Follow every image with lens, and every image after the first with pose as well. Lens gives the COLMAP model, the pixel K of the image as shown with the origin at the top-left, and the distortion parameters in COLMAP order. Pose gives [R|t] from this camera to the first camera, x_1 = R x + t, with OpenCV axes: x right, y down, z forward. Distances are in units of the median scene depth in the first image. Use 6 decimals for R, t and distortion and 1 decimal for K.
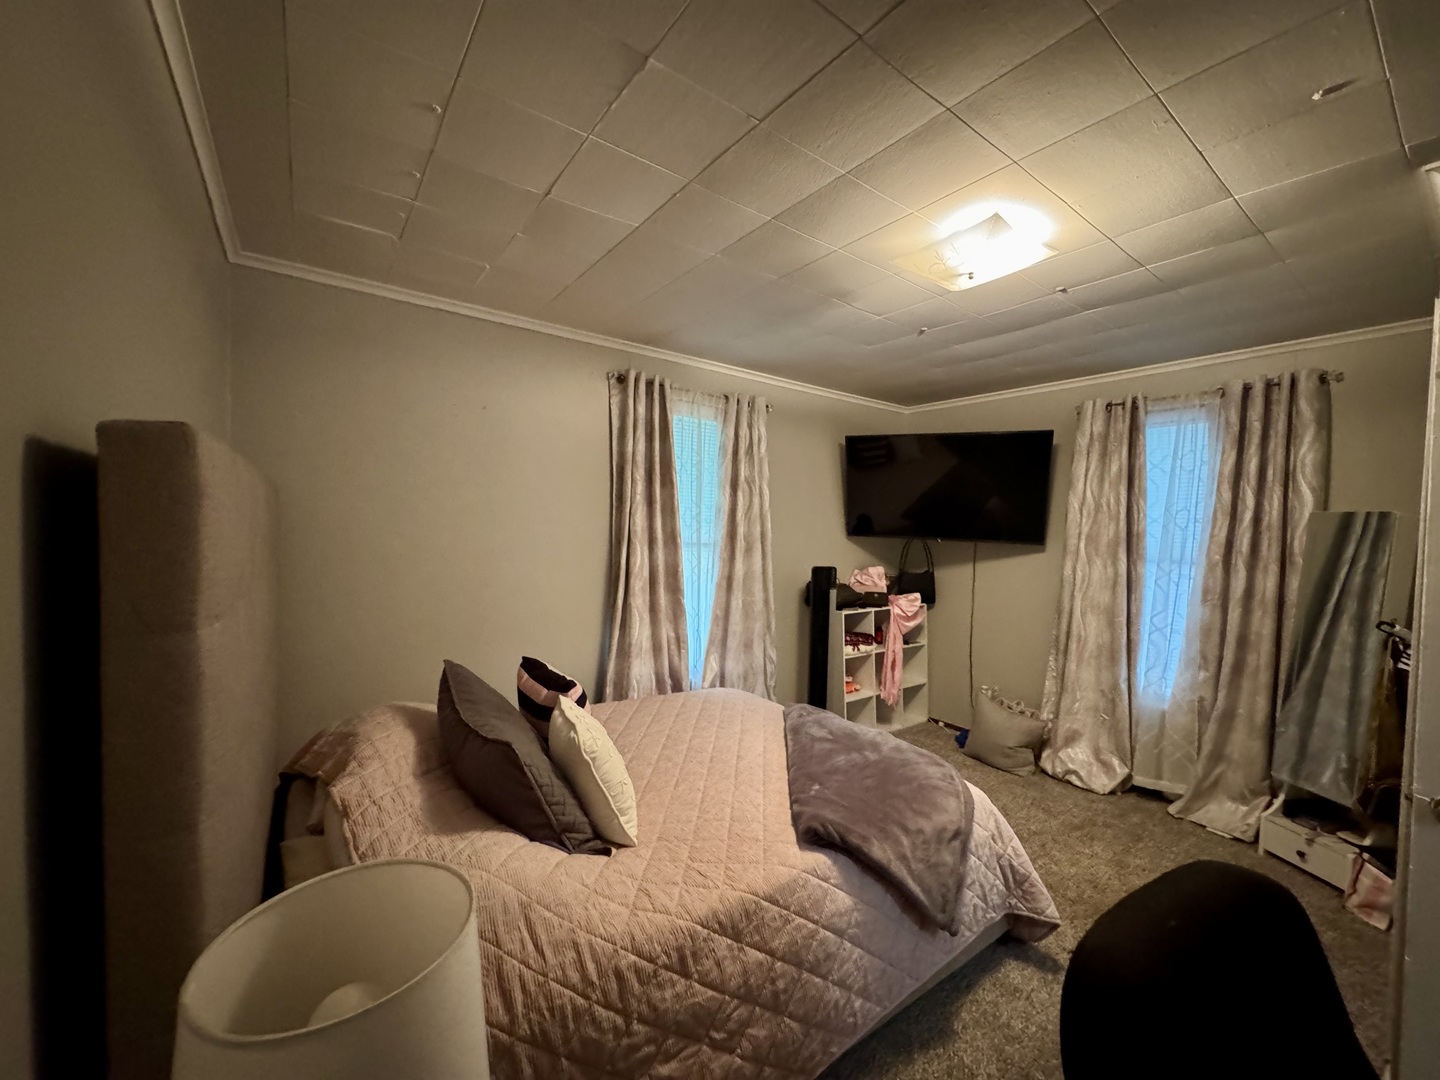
lens RADIAL K [[573.3, 0, 720.0], [0, 573.3, 540.0], [0, 0, 1]] dist [0.000134, -0.000121]
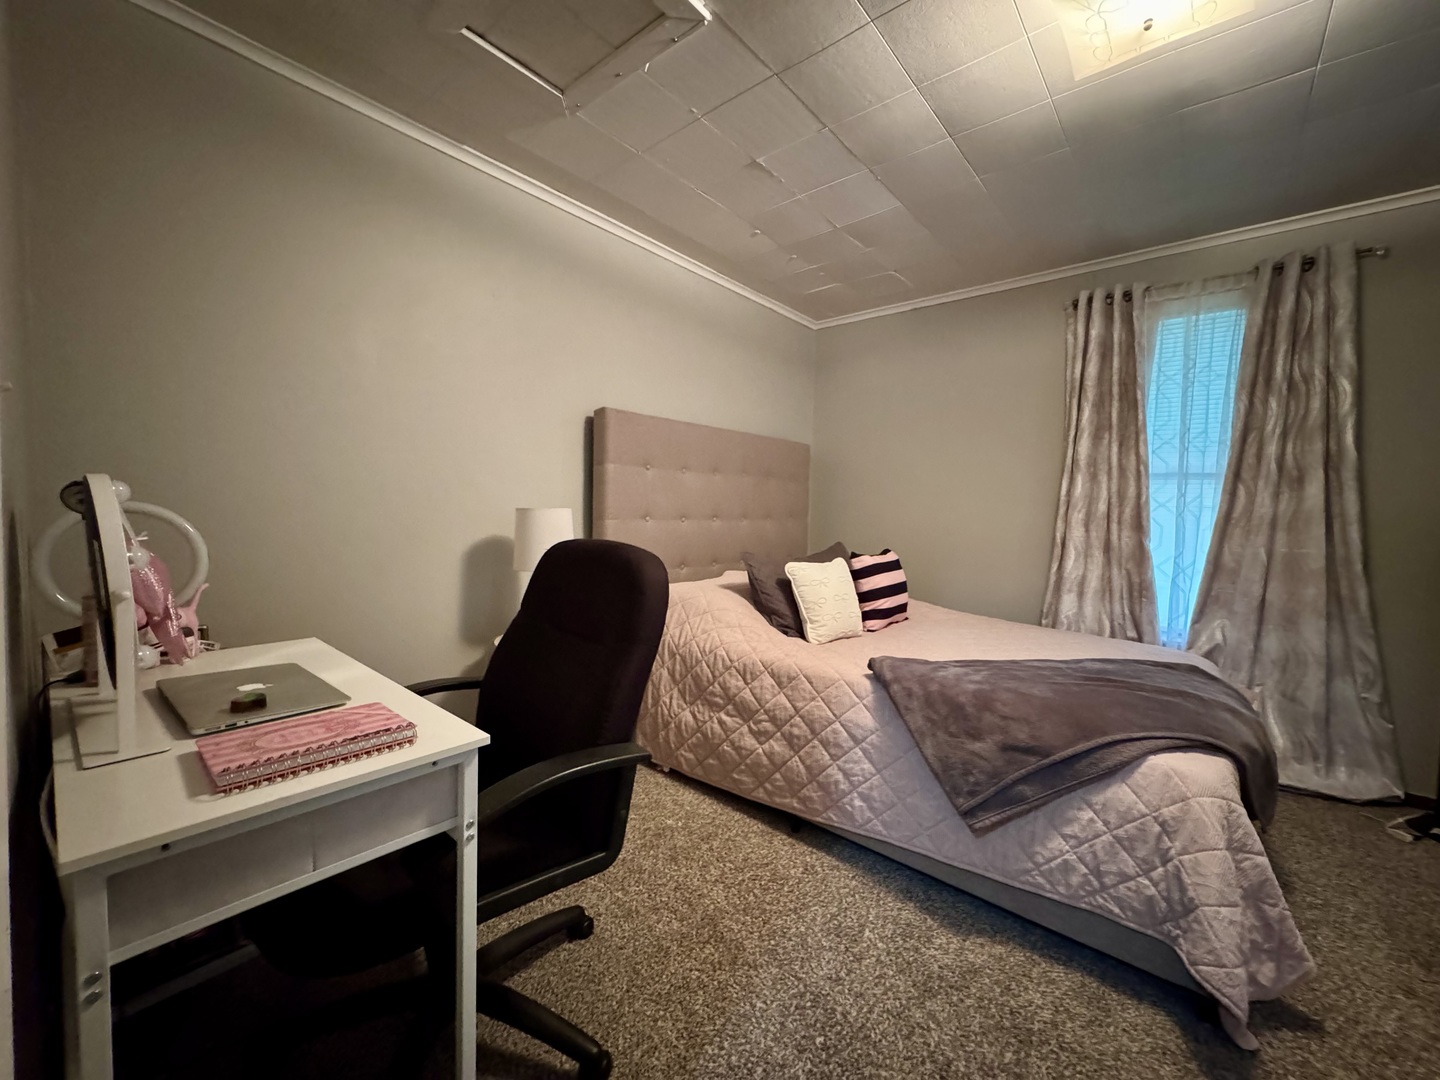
lens RADIAL K [[573.3, 0, 720.0], [0, 573.3, 540.0], [0, 0, 1]] dist [0.000134, -0.000121]
pose [[0.235946, 0.031575, -0.971253, 1.395176], [-0.044337, 0.998781, 0.021700, 0.265481], [0.970754, 0.037943, 0.237058, 0.442884]]
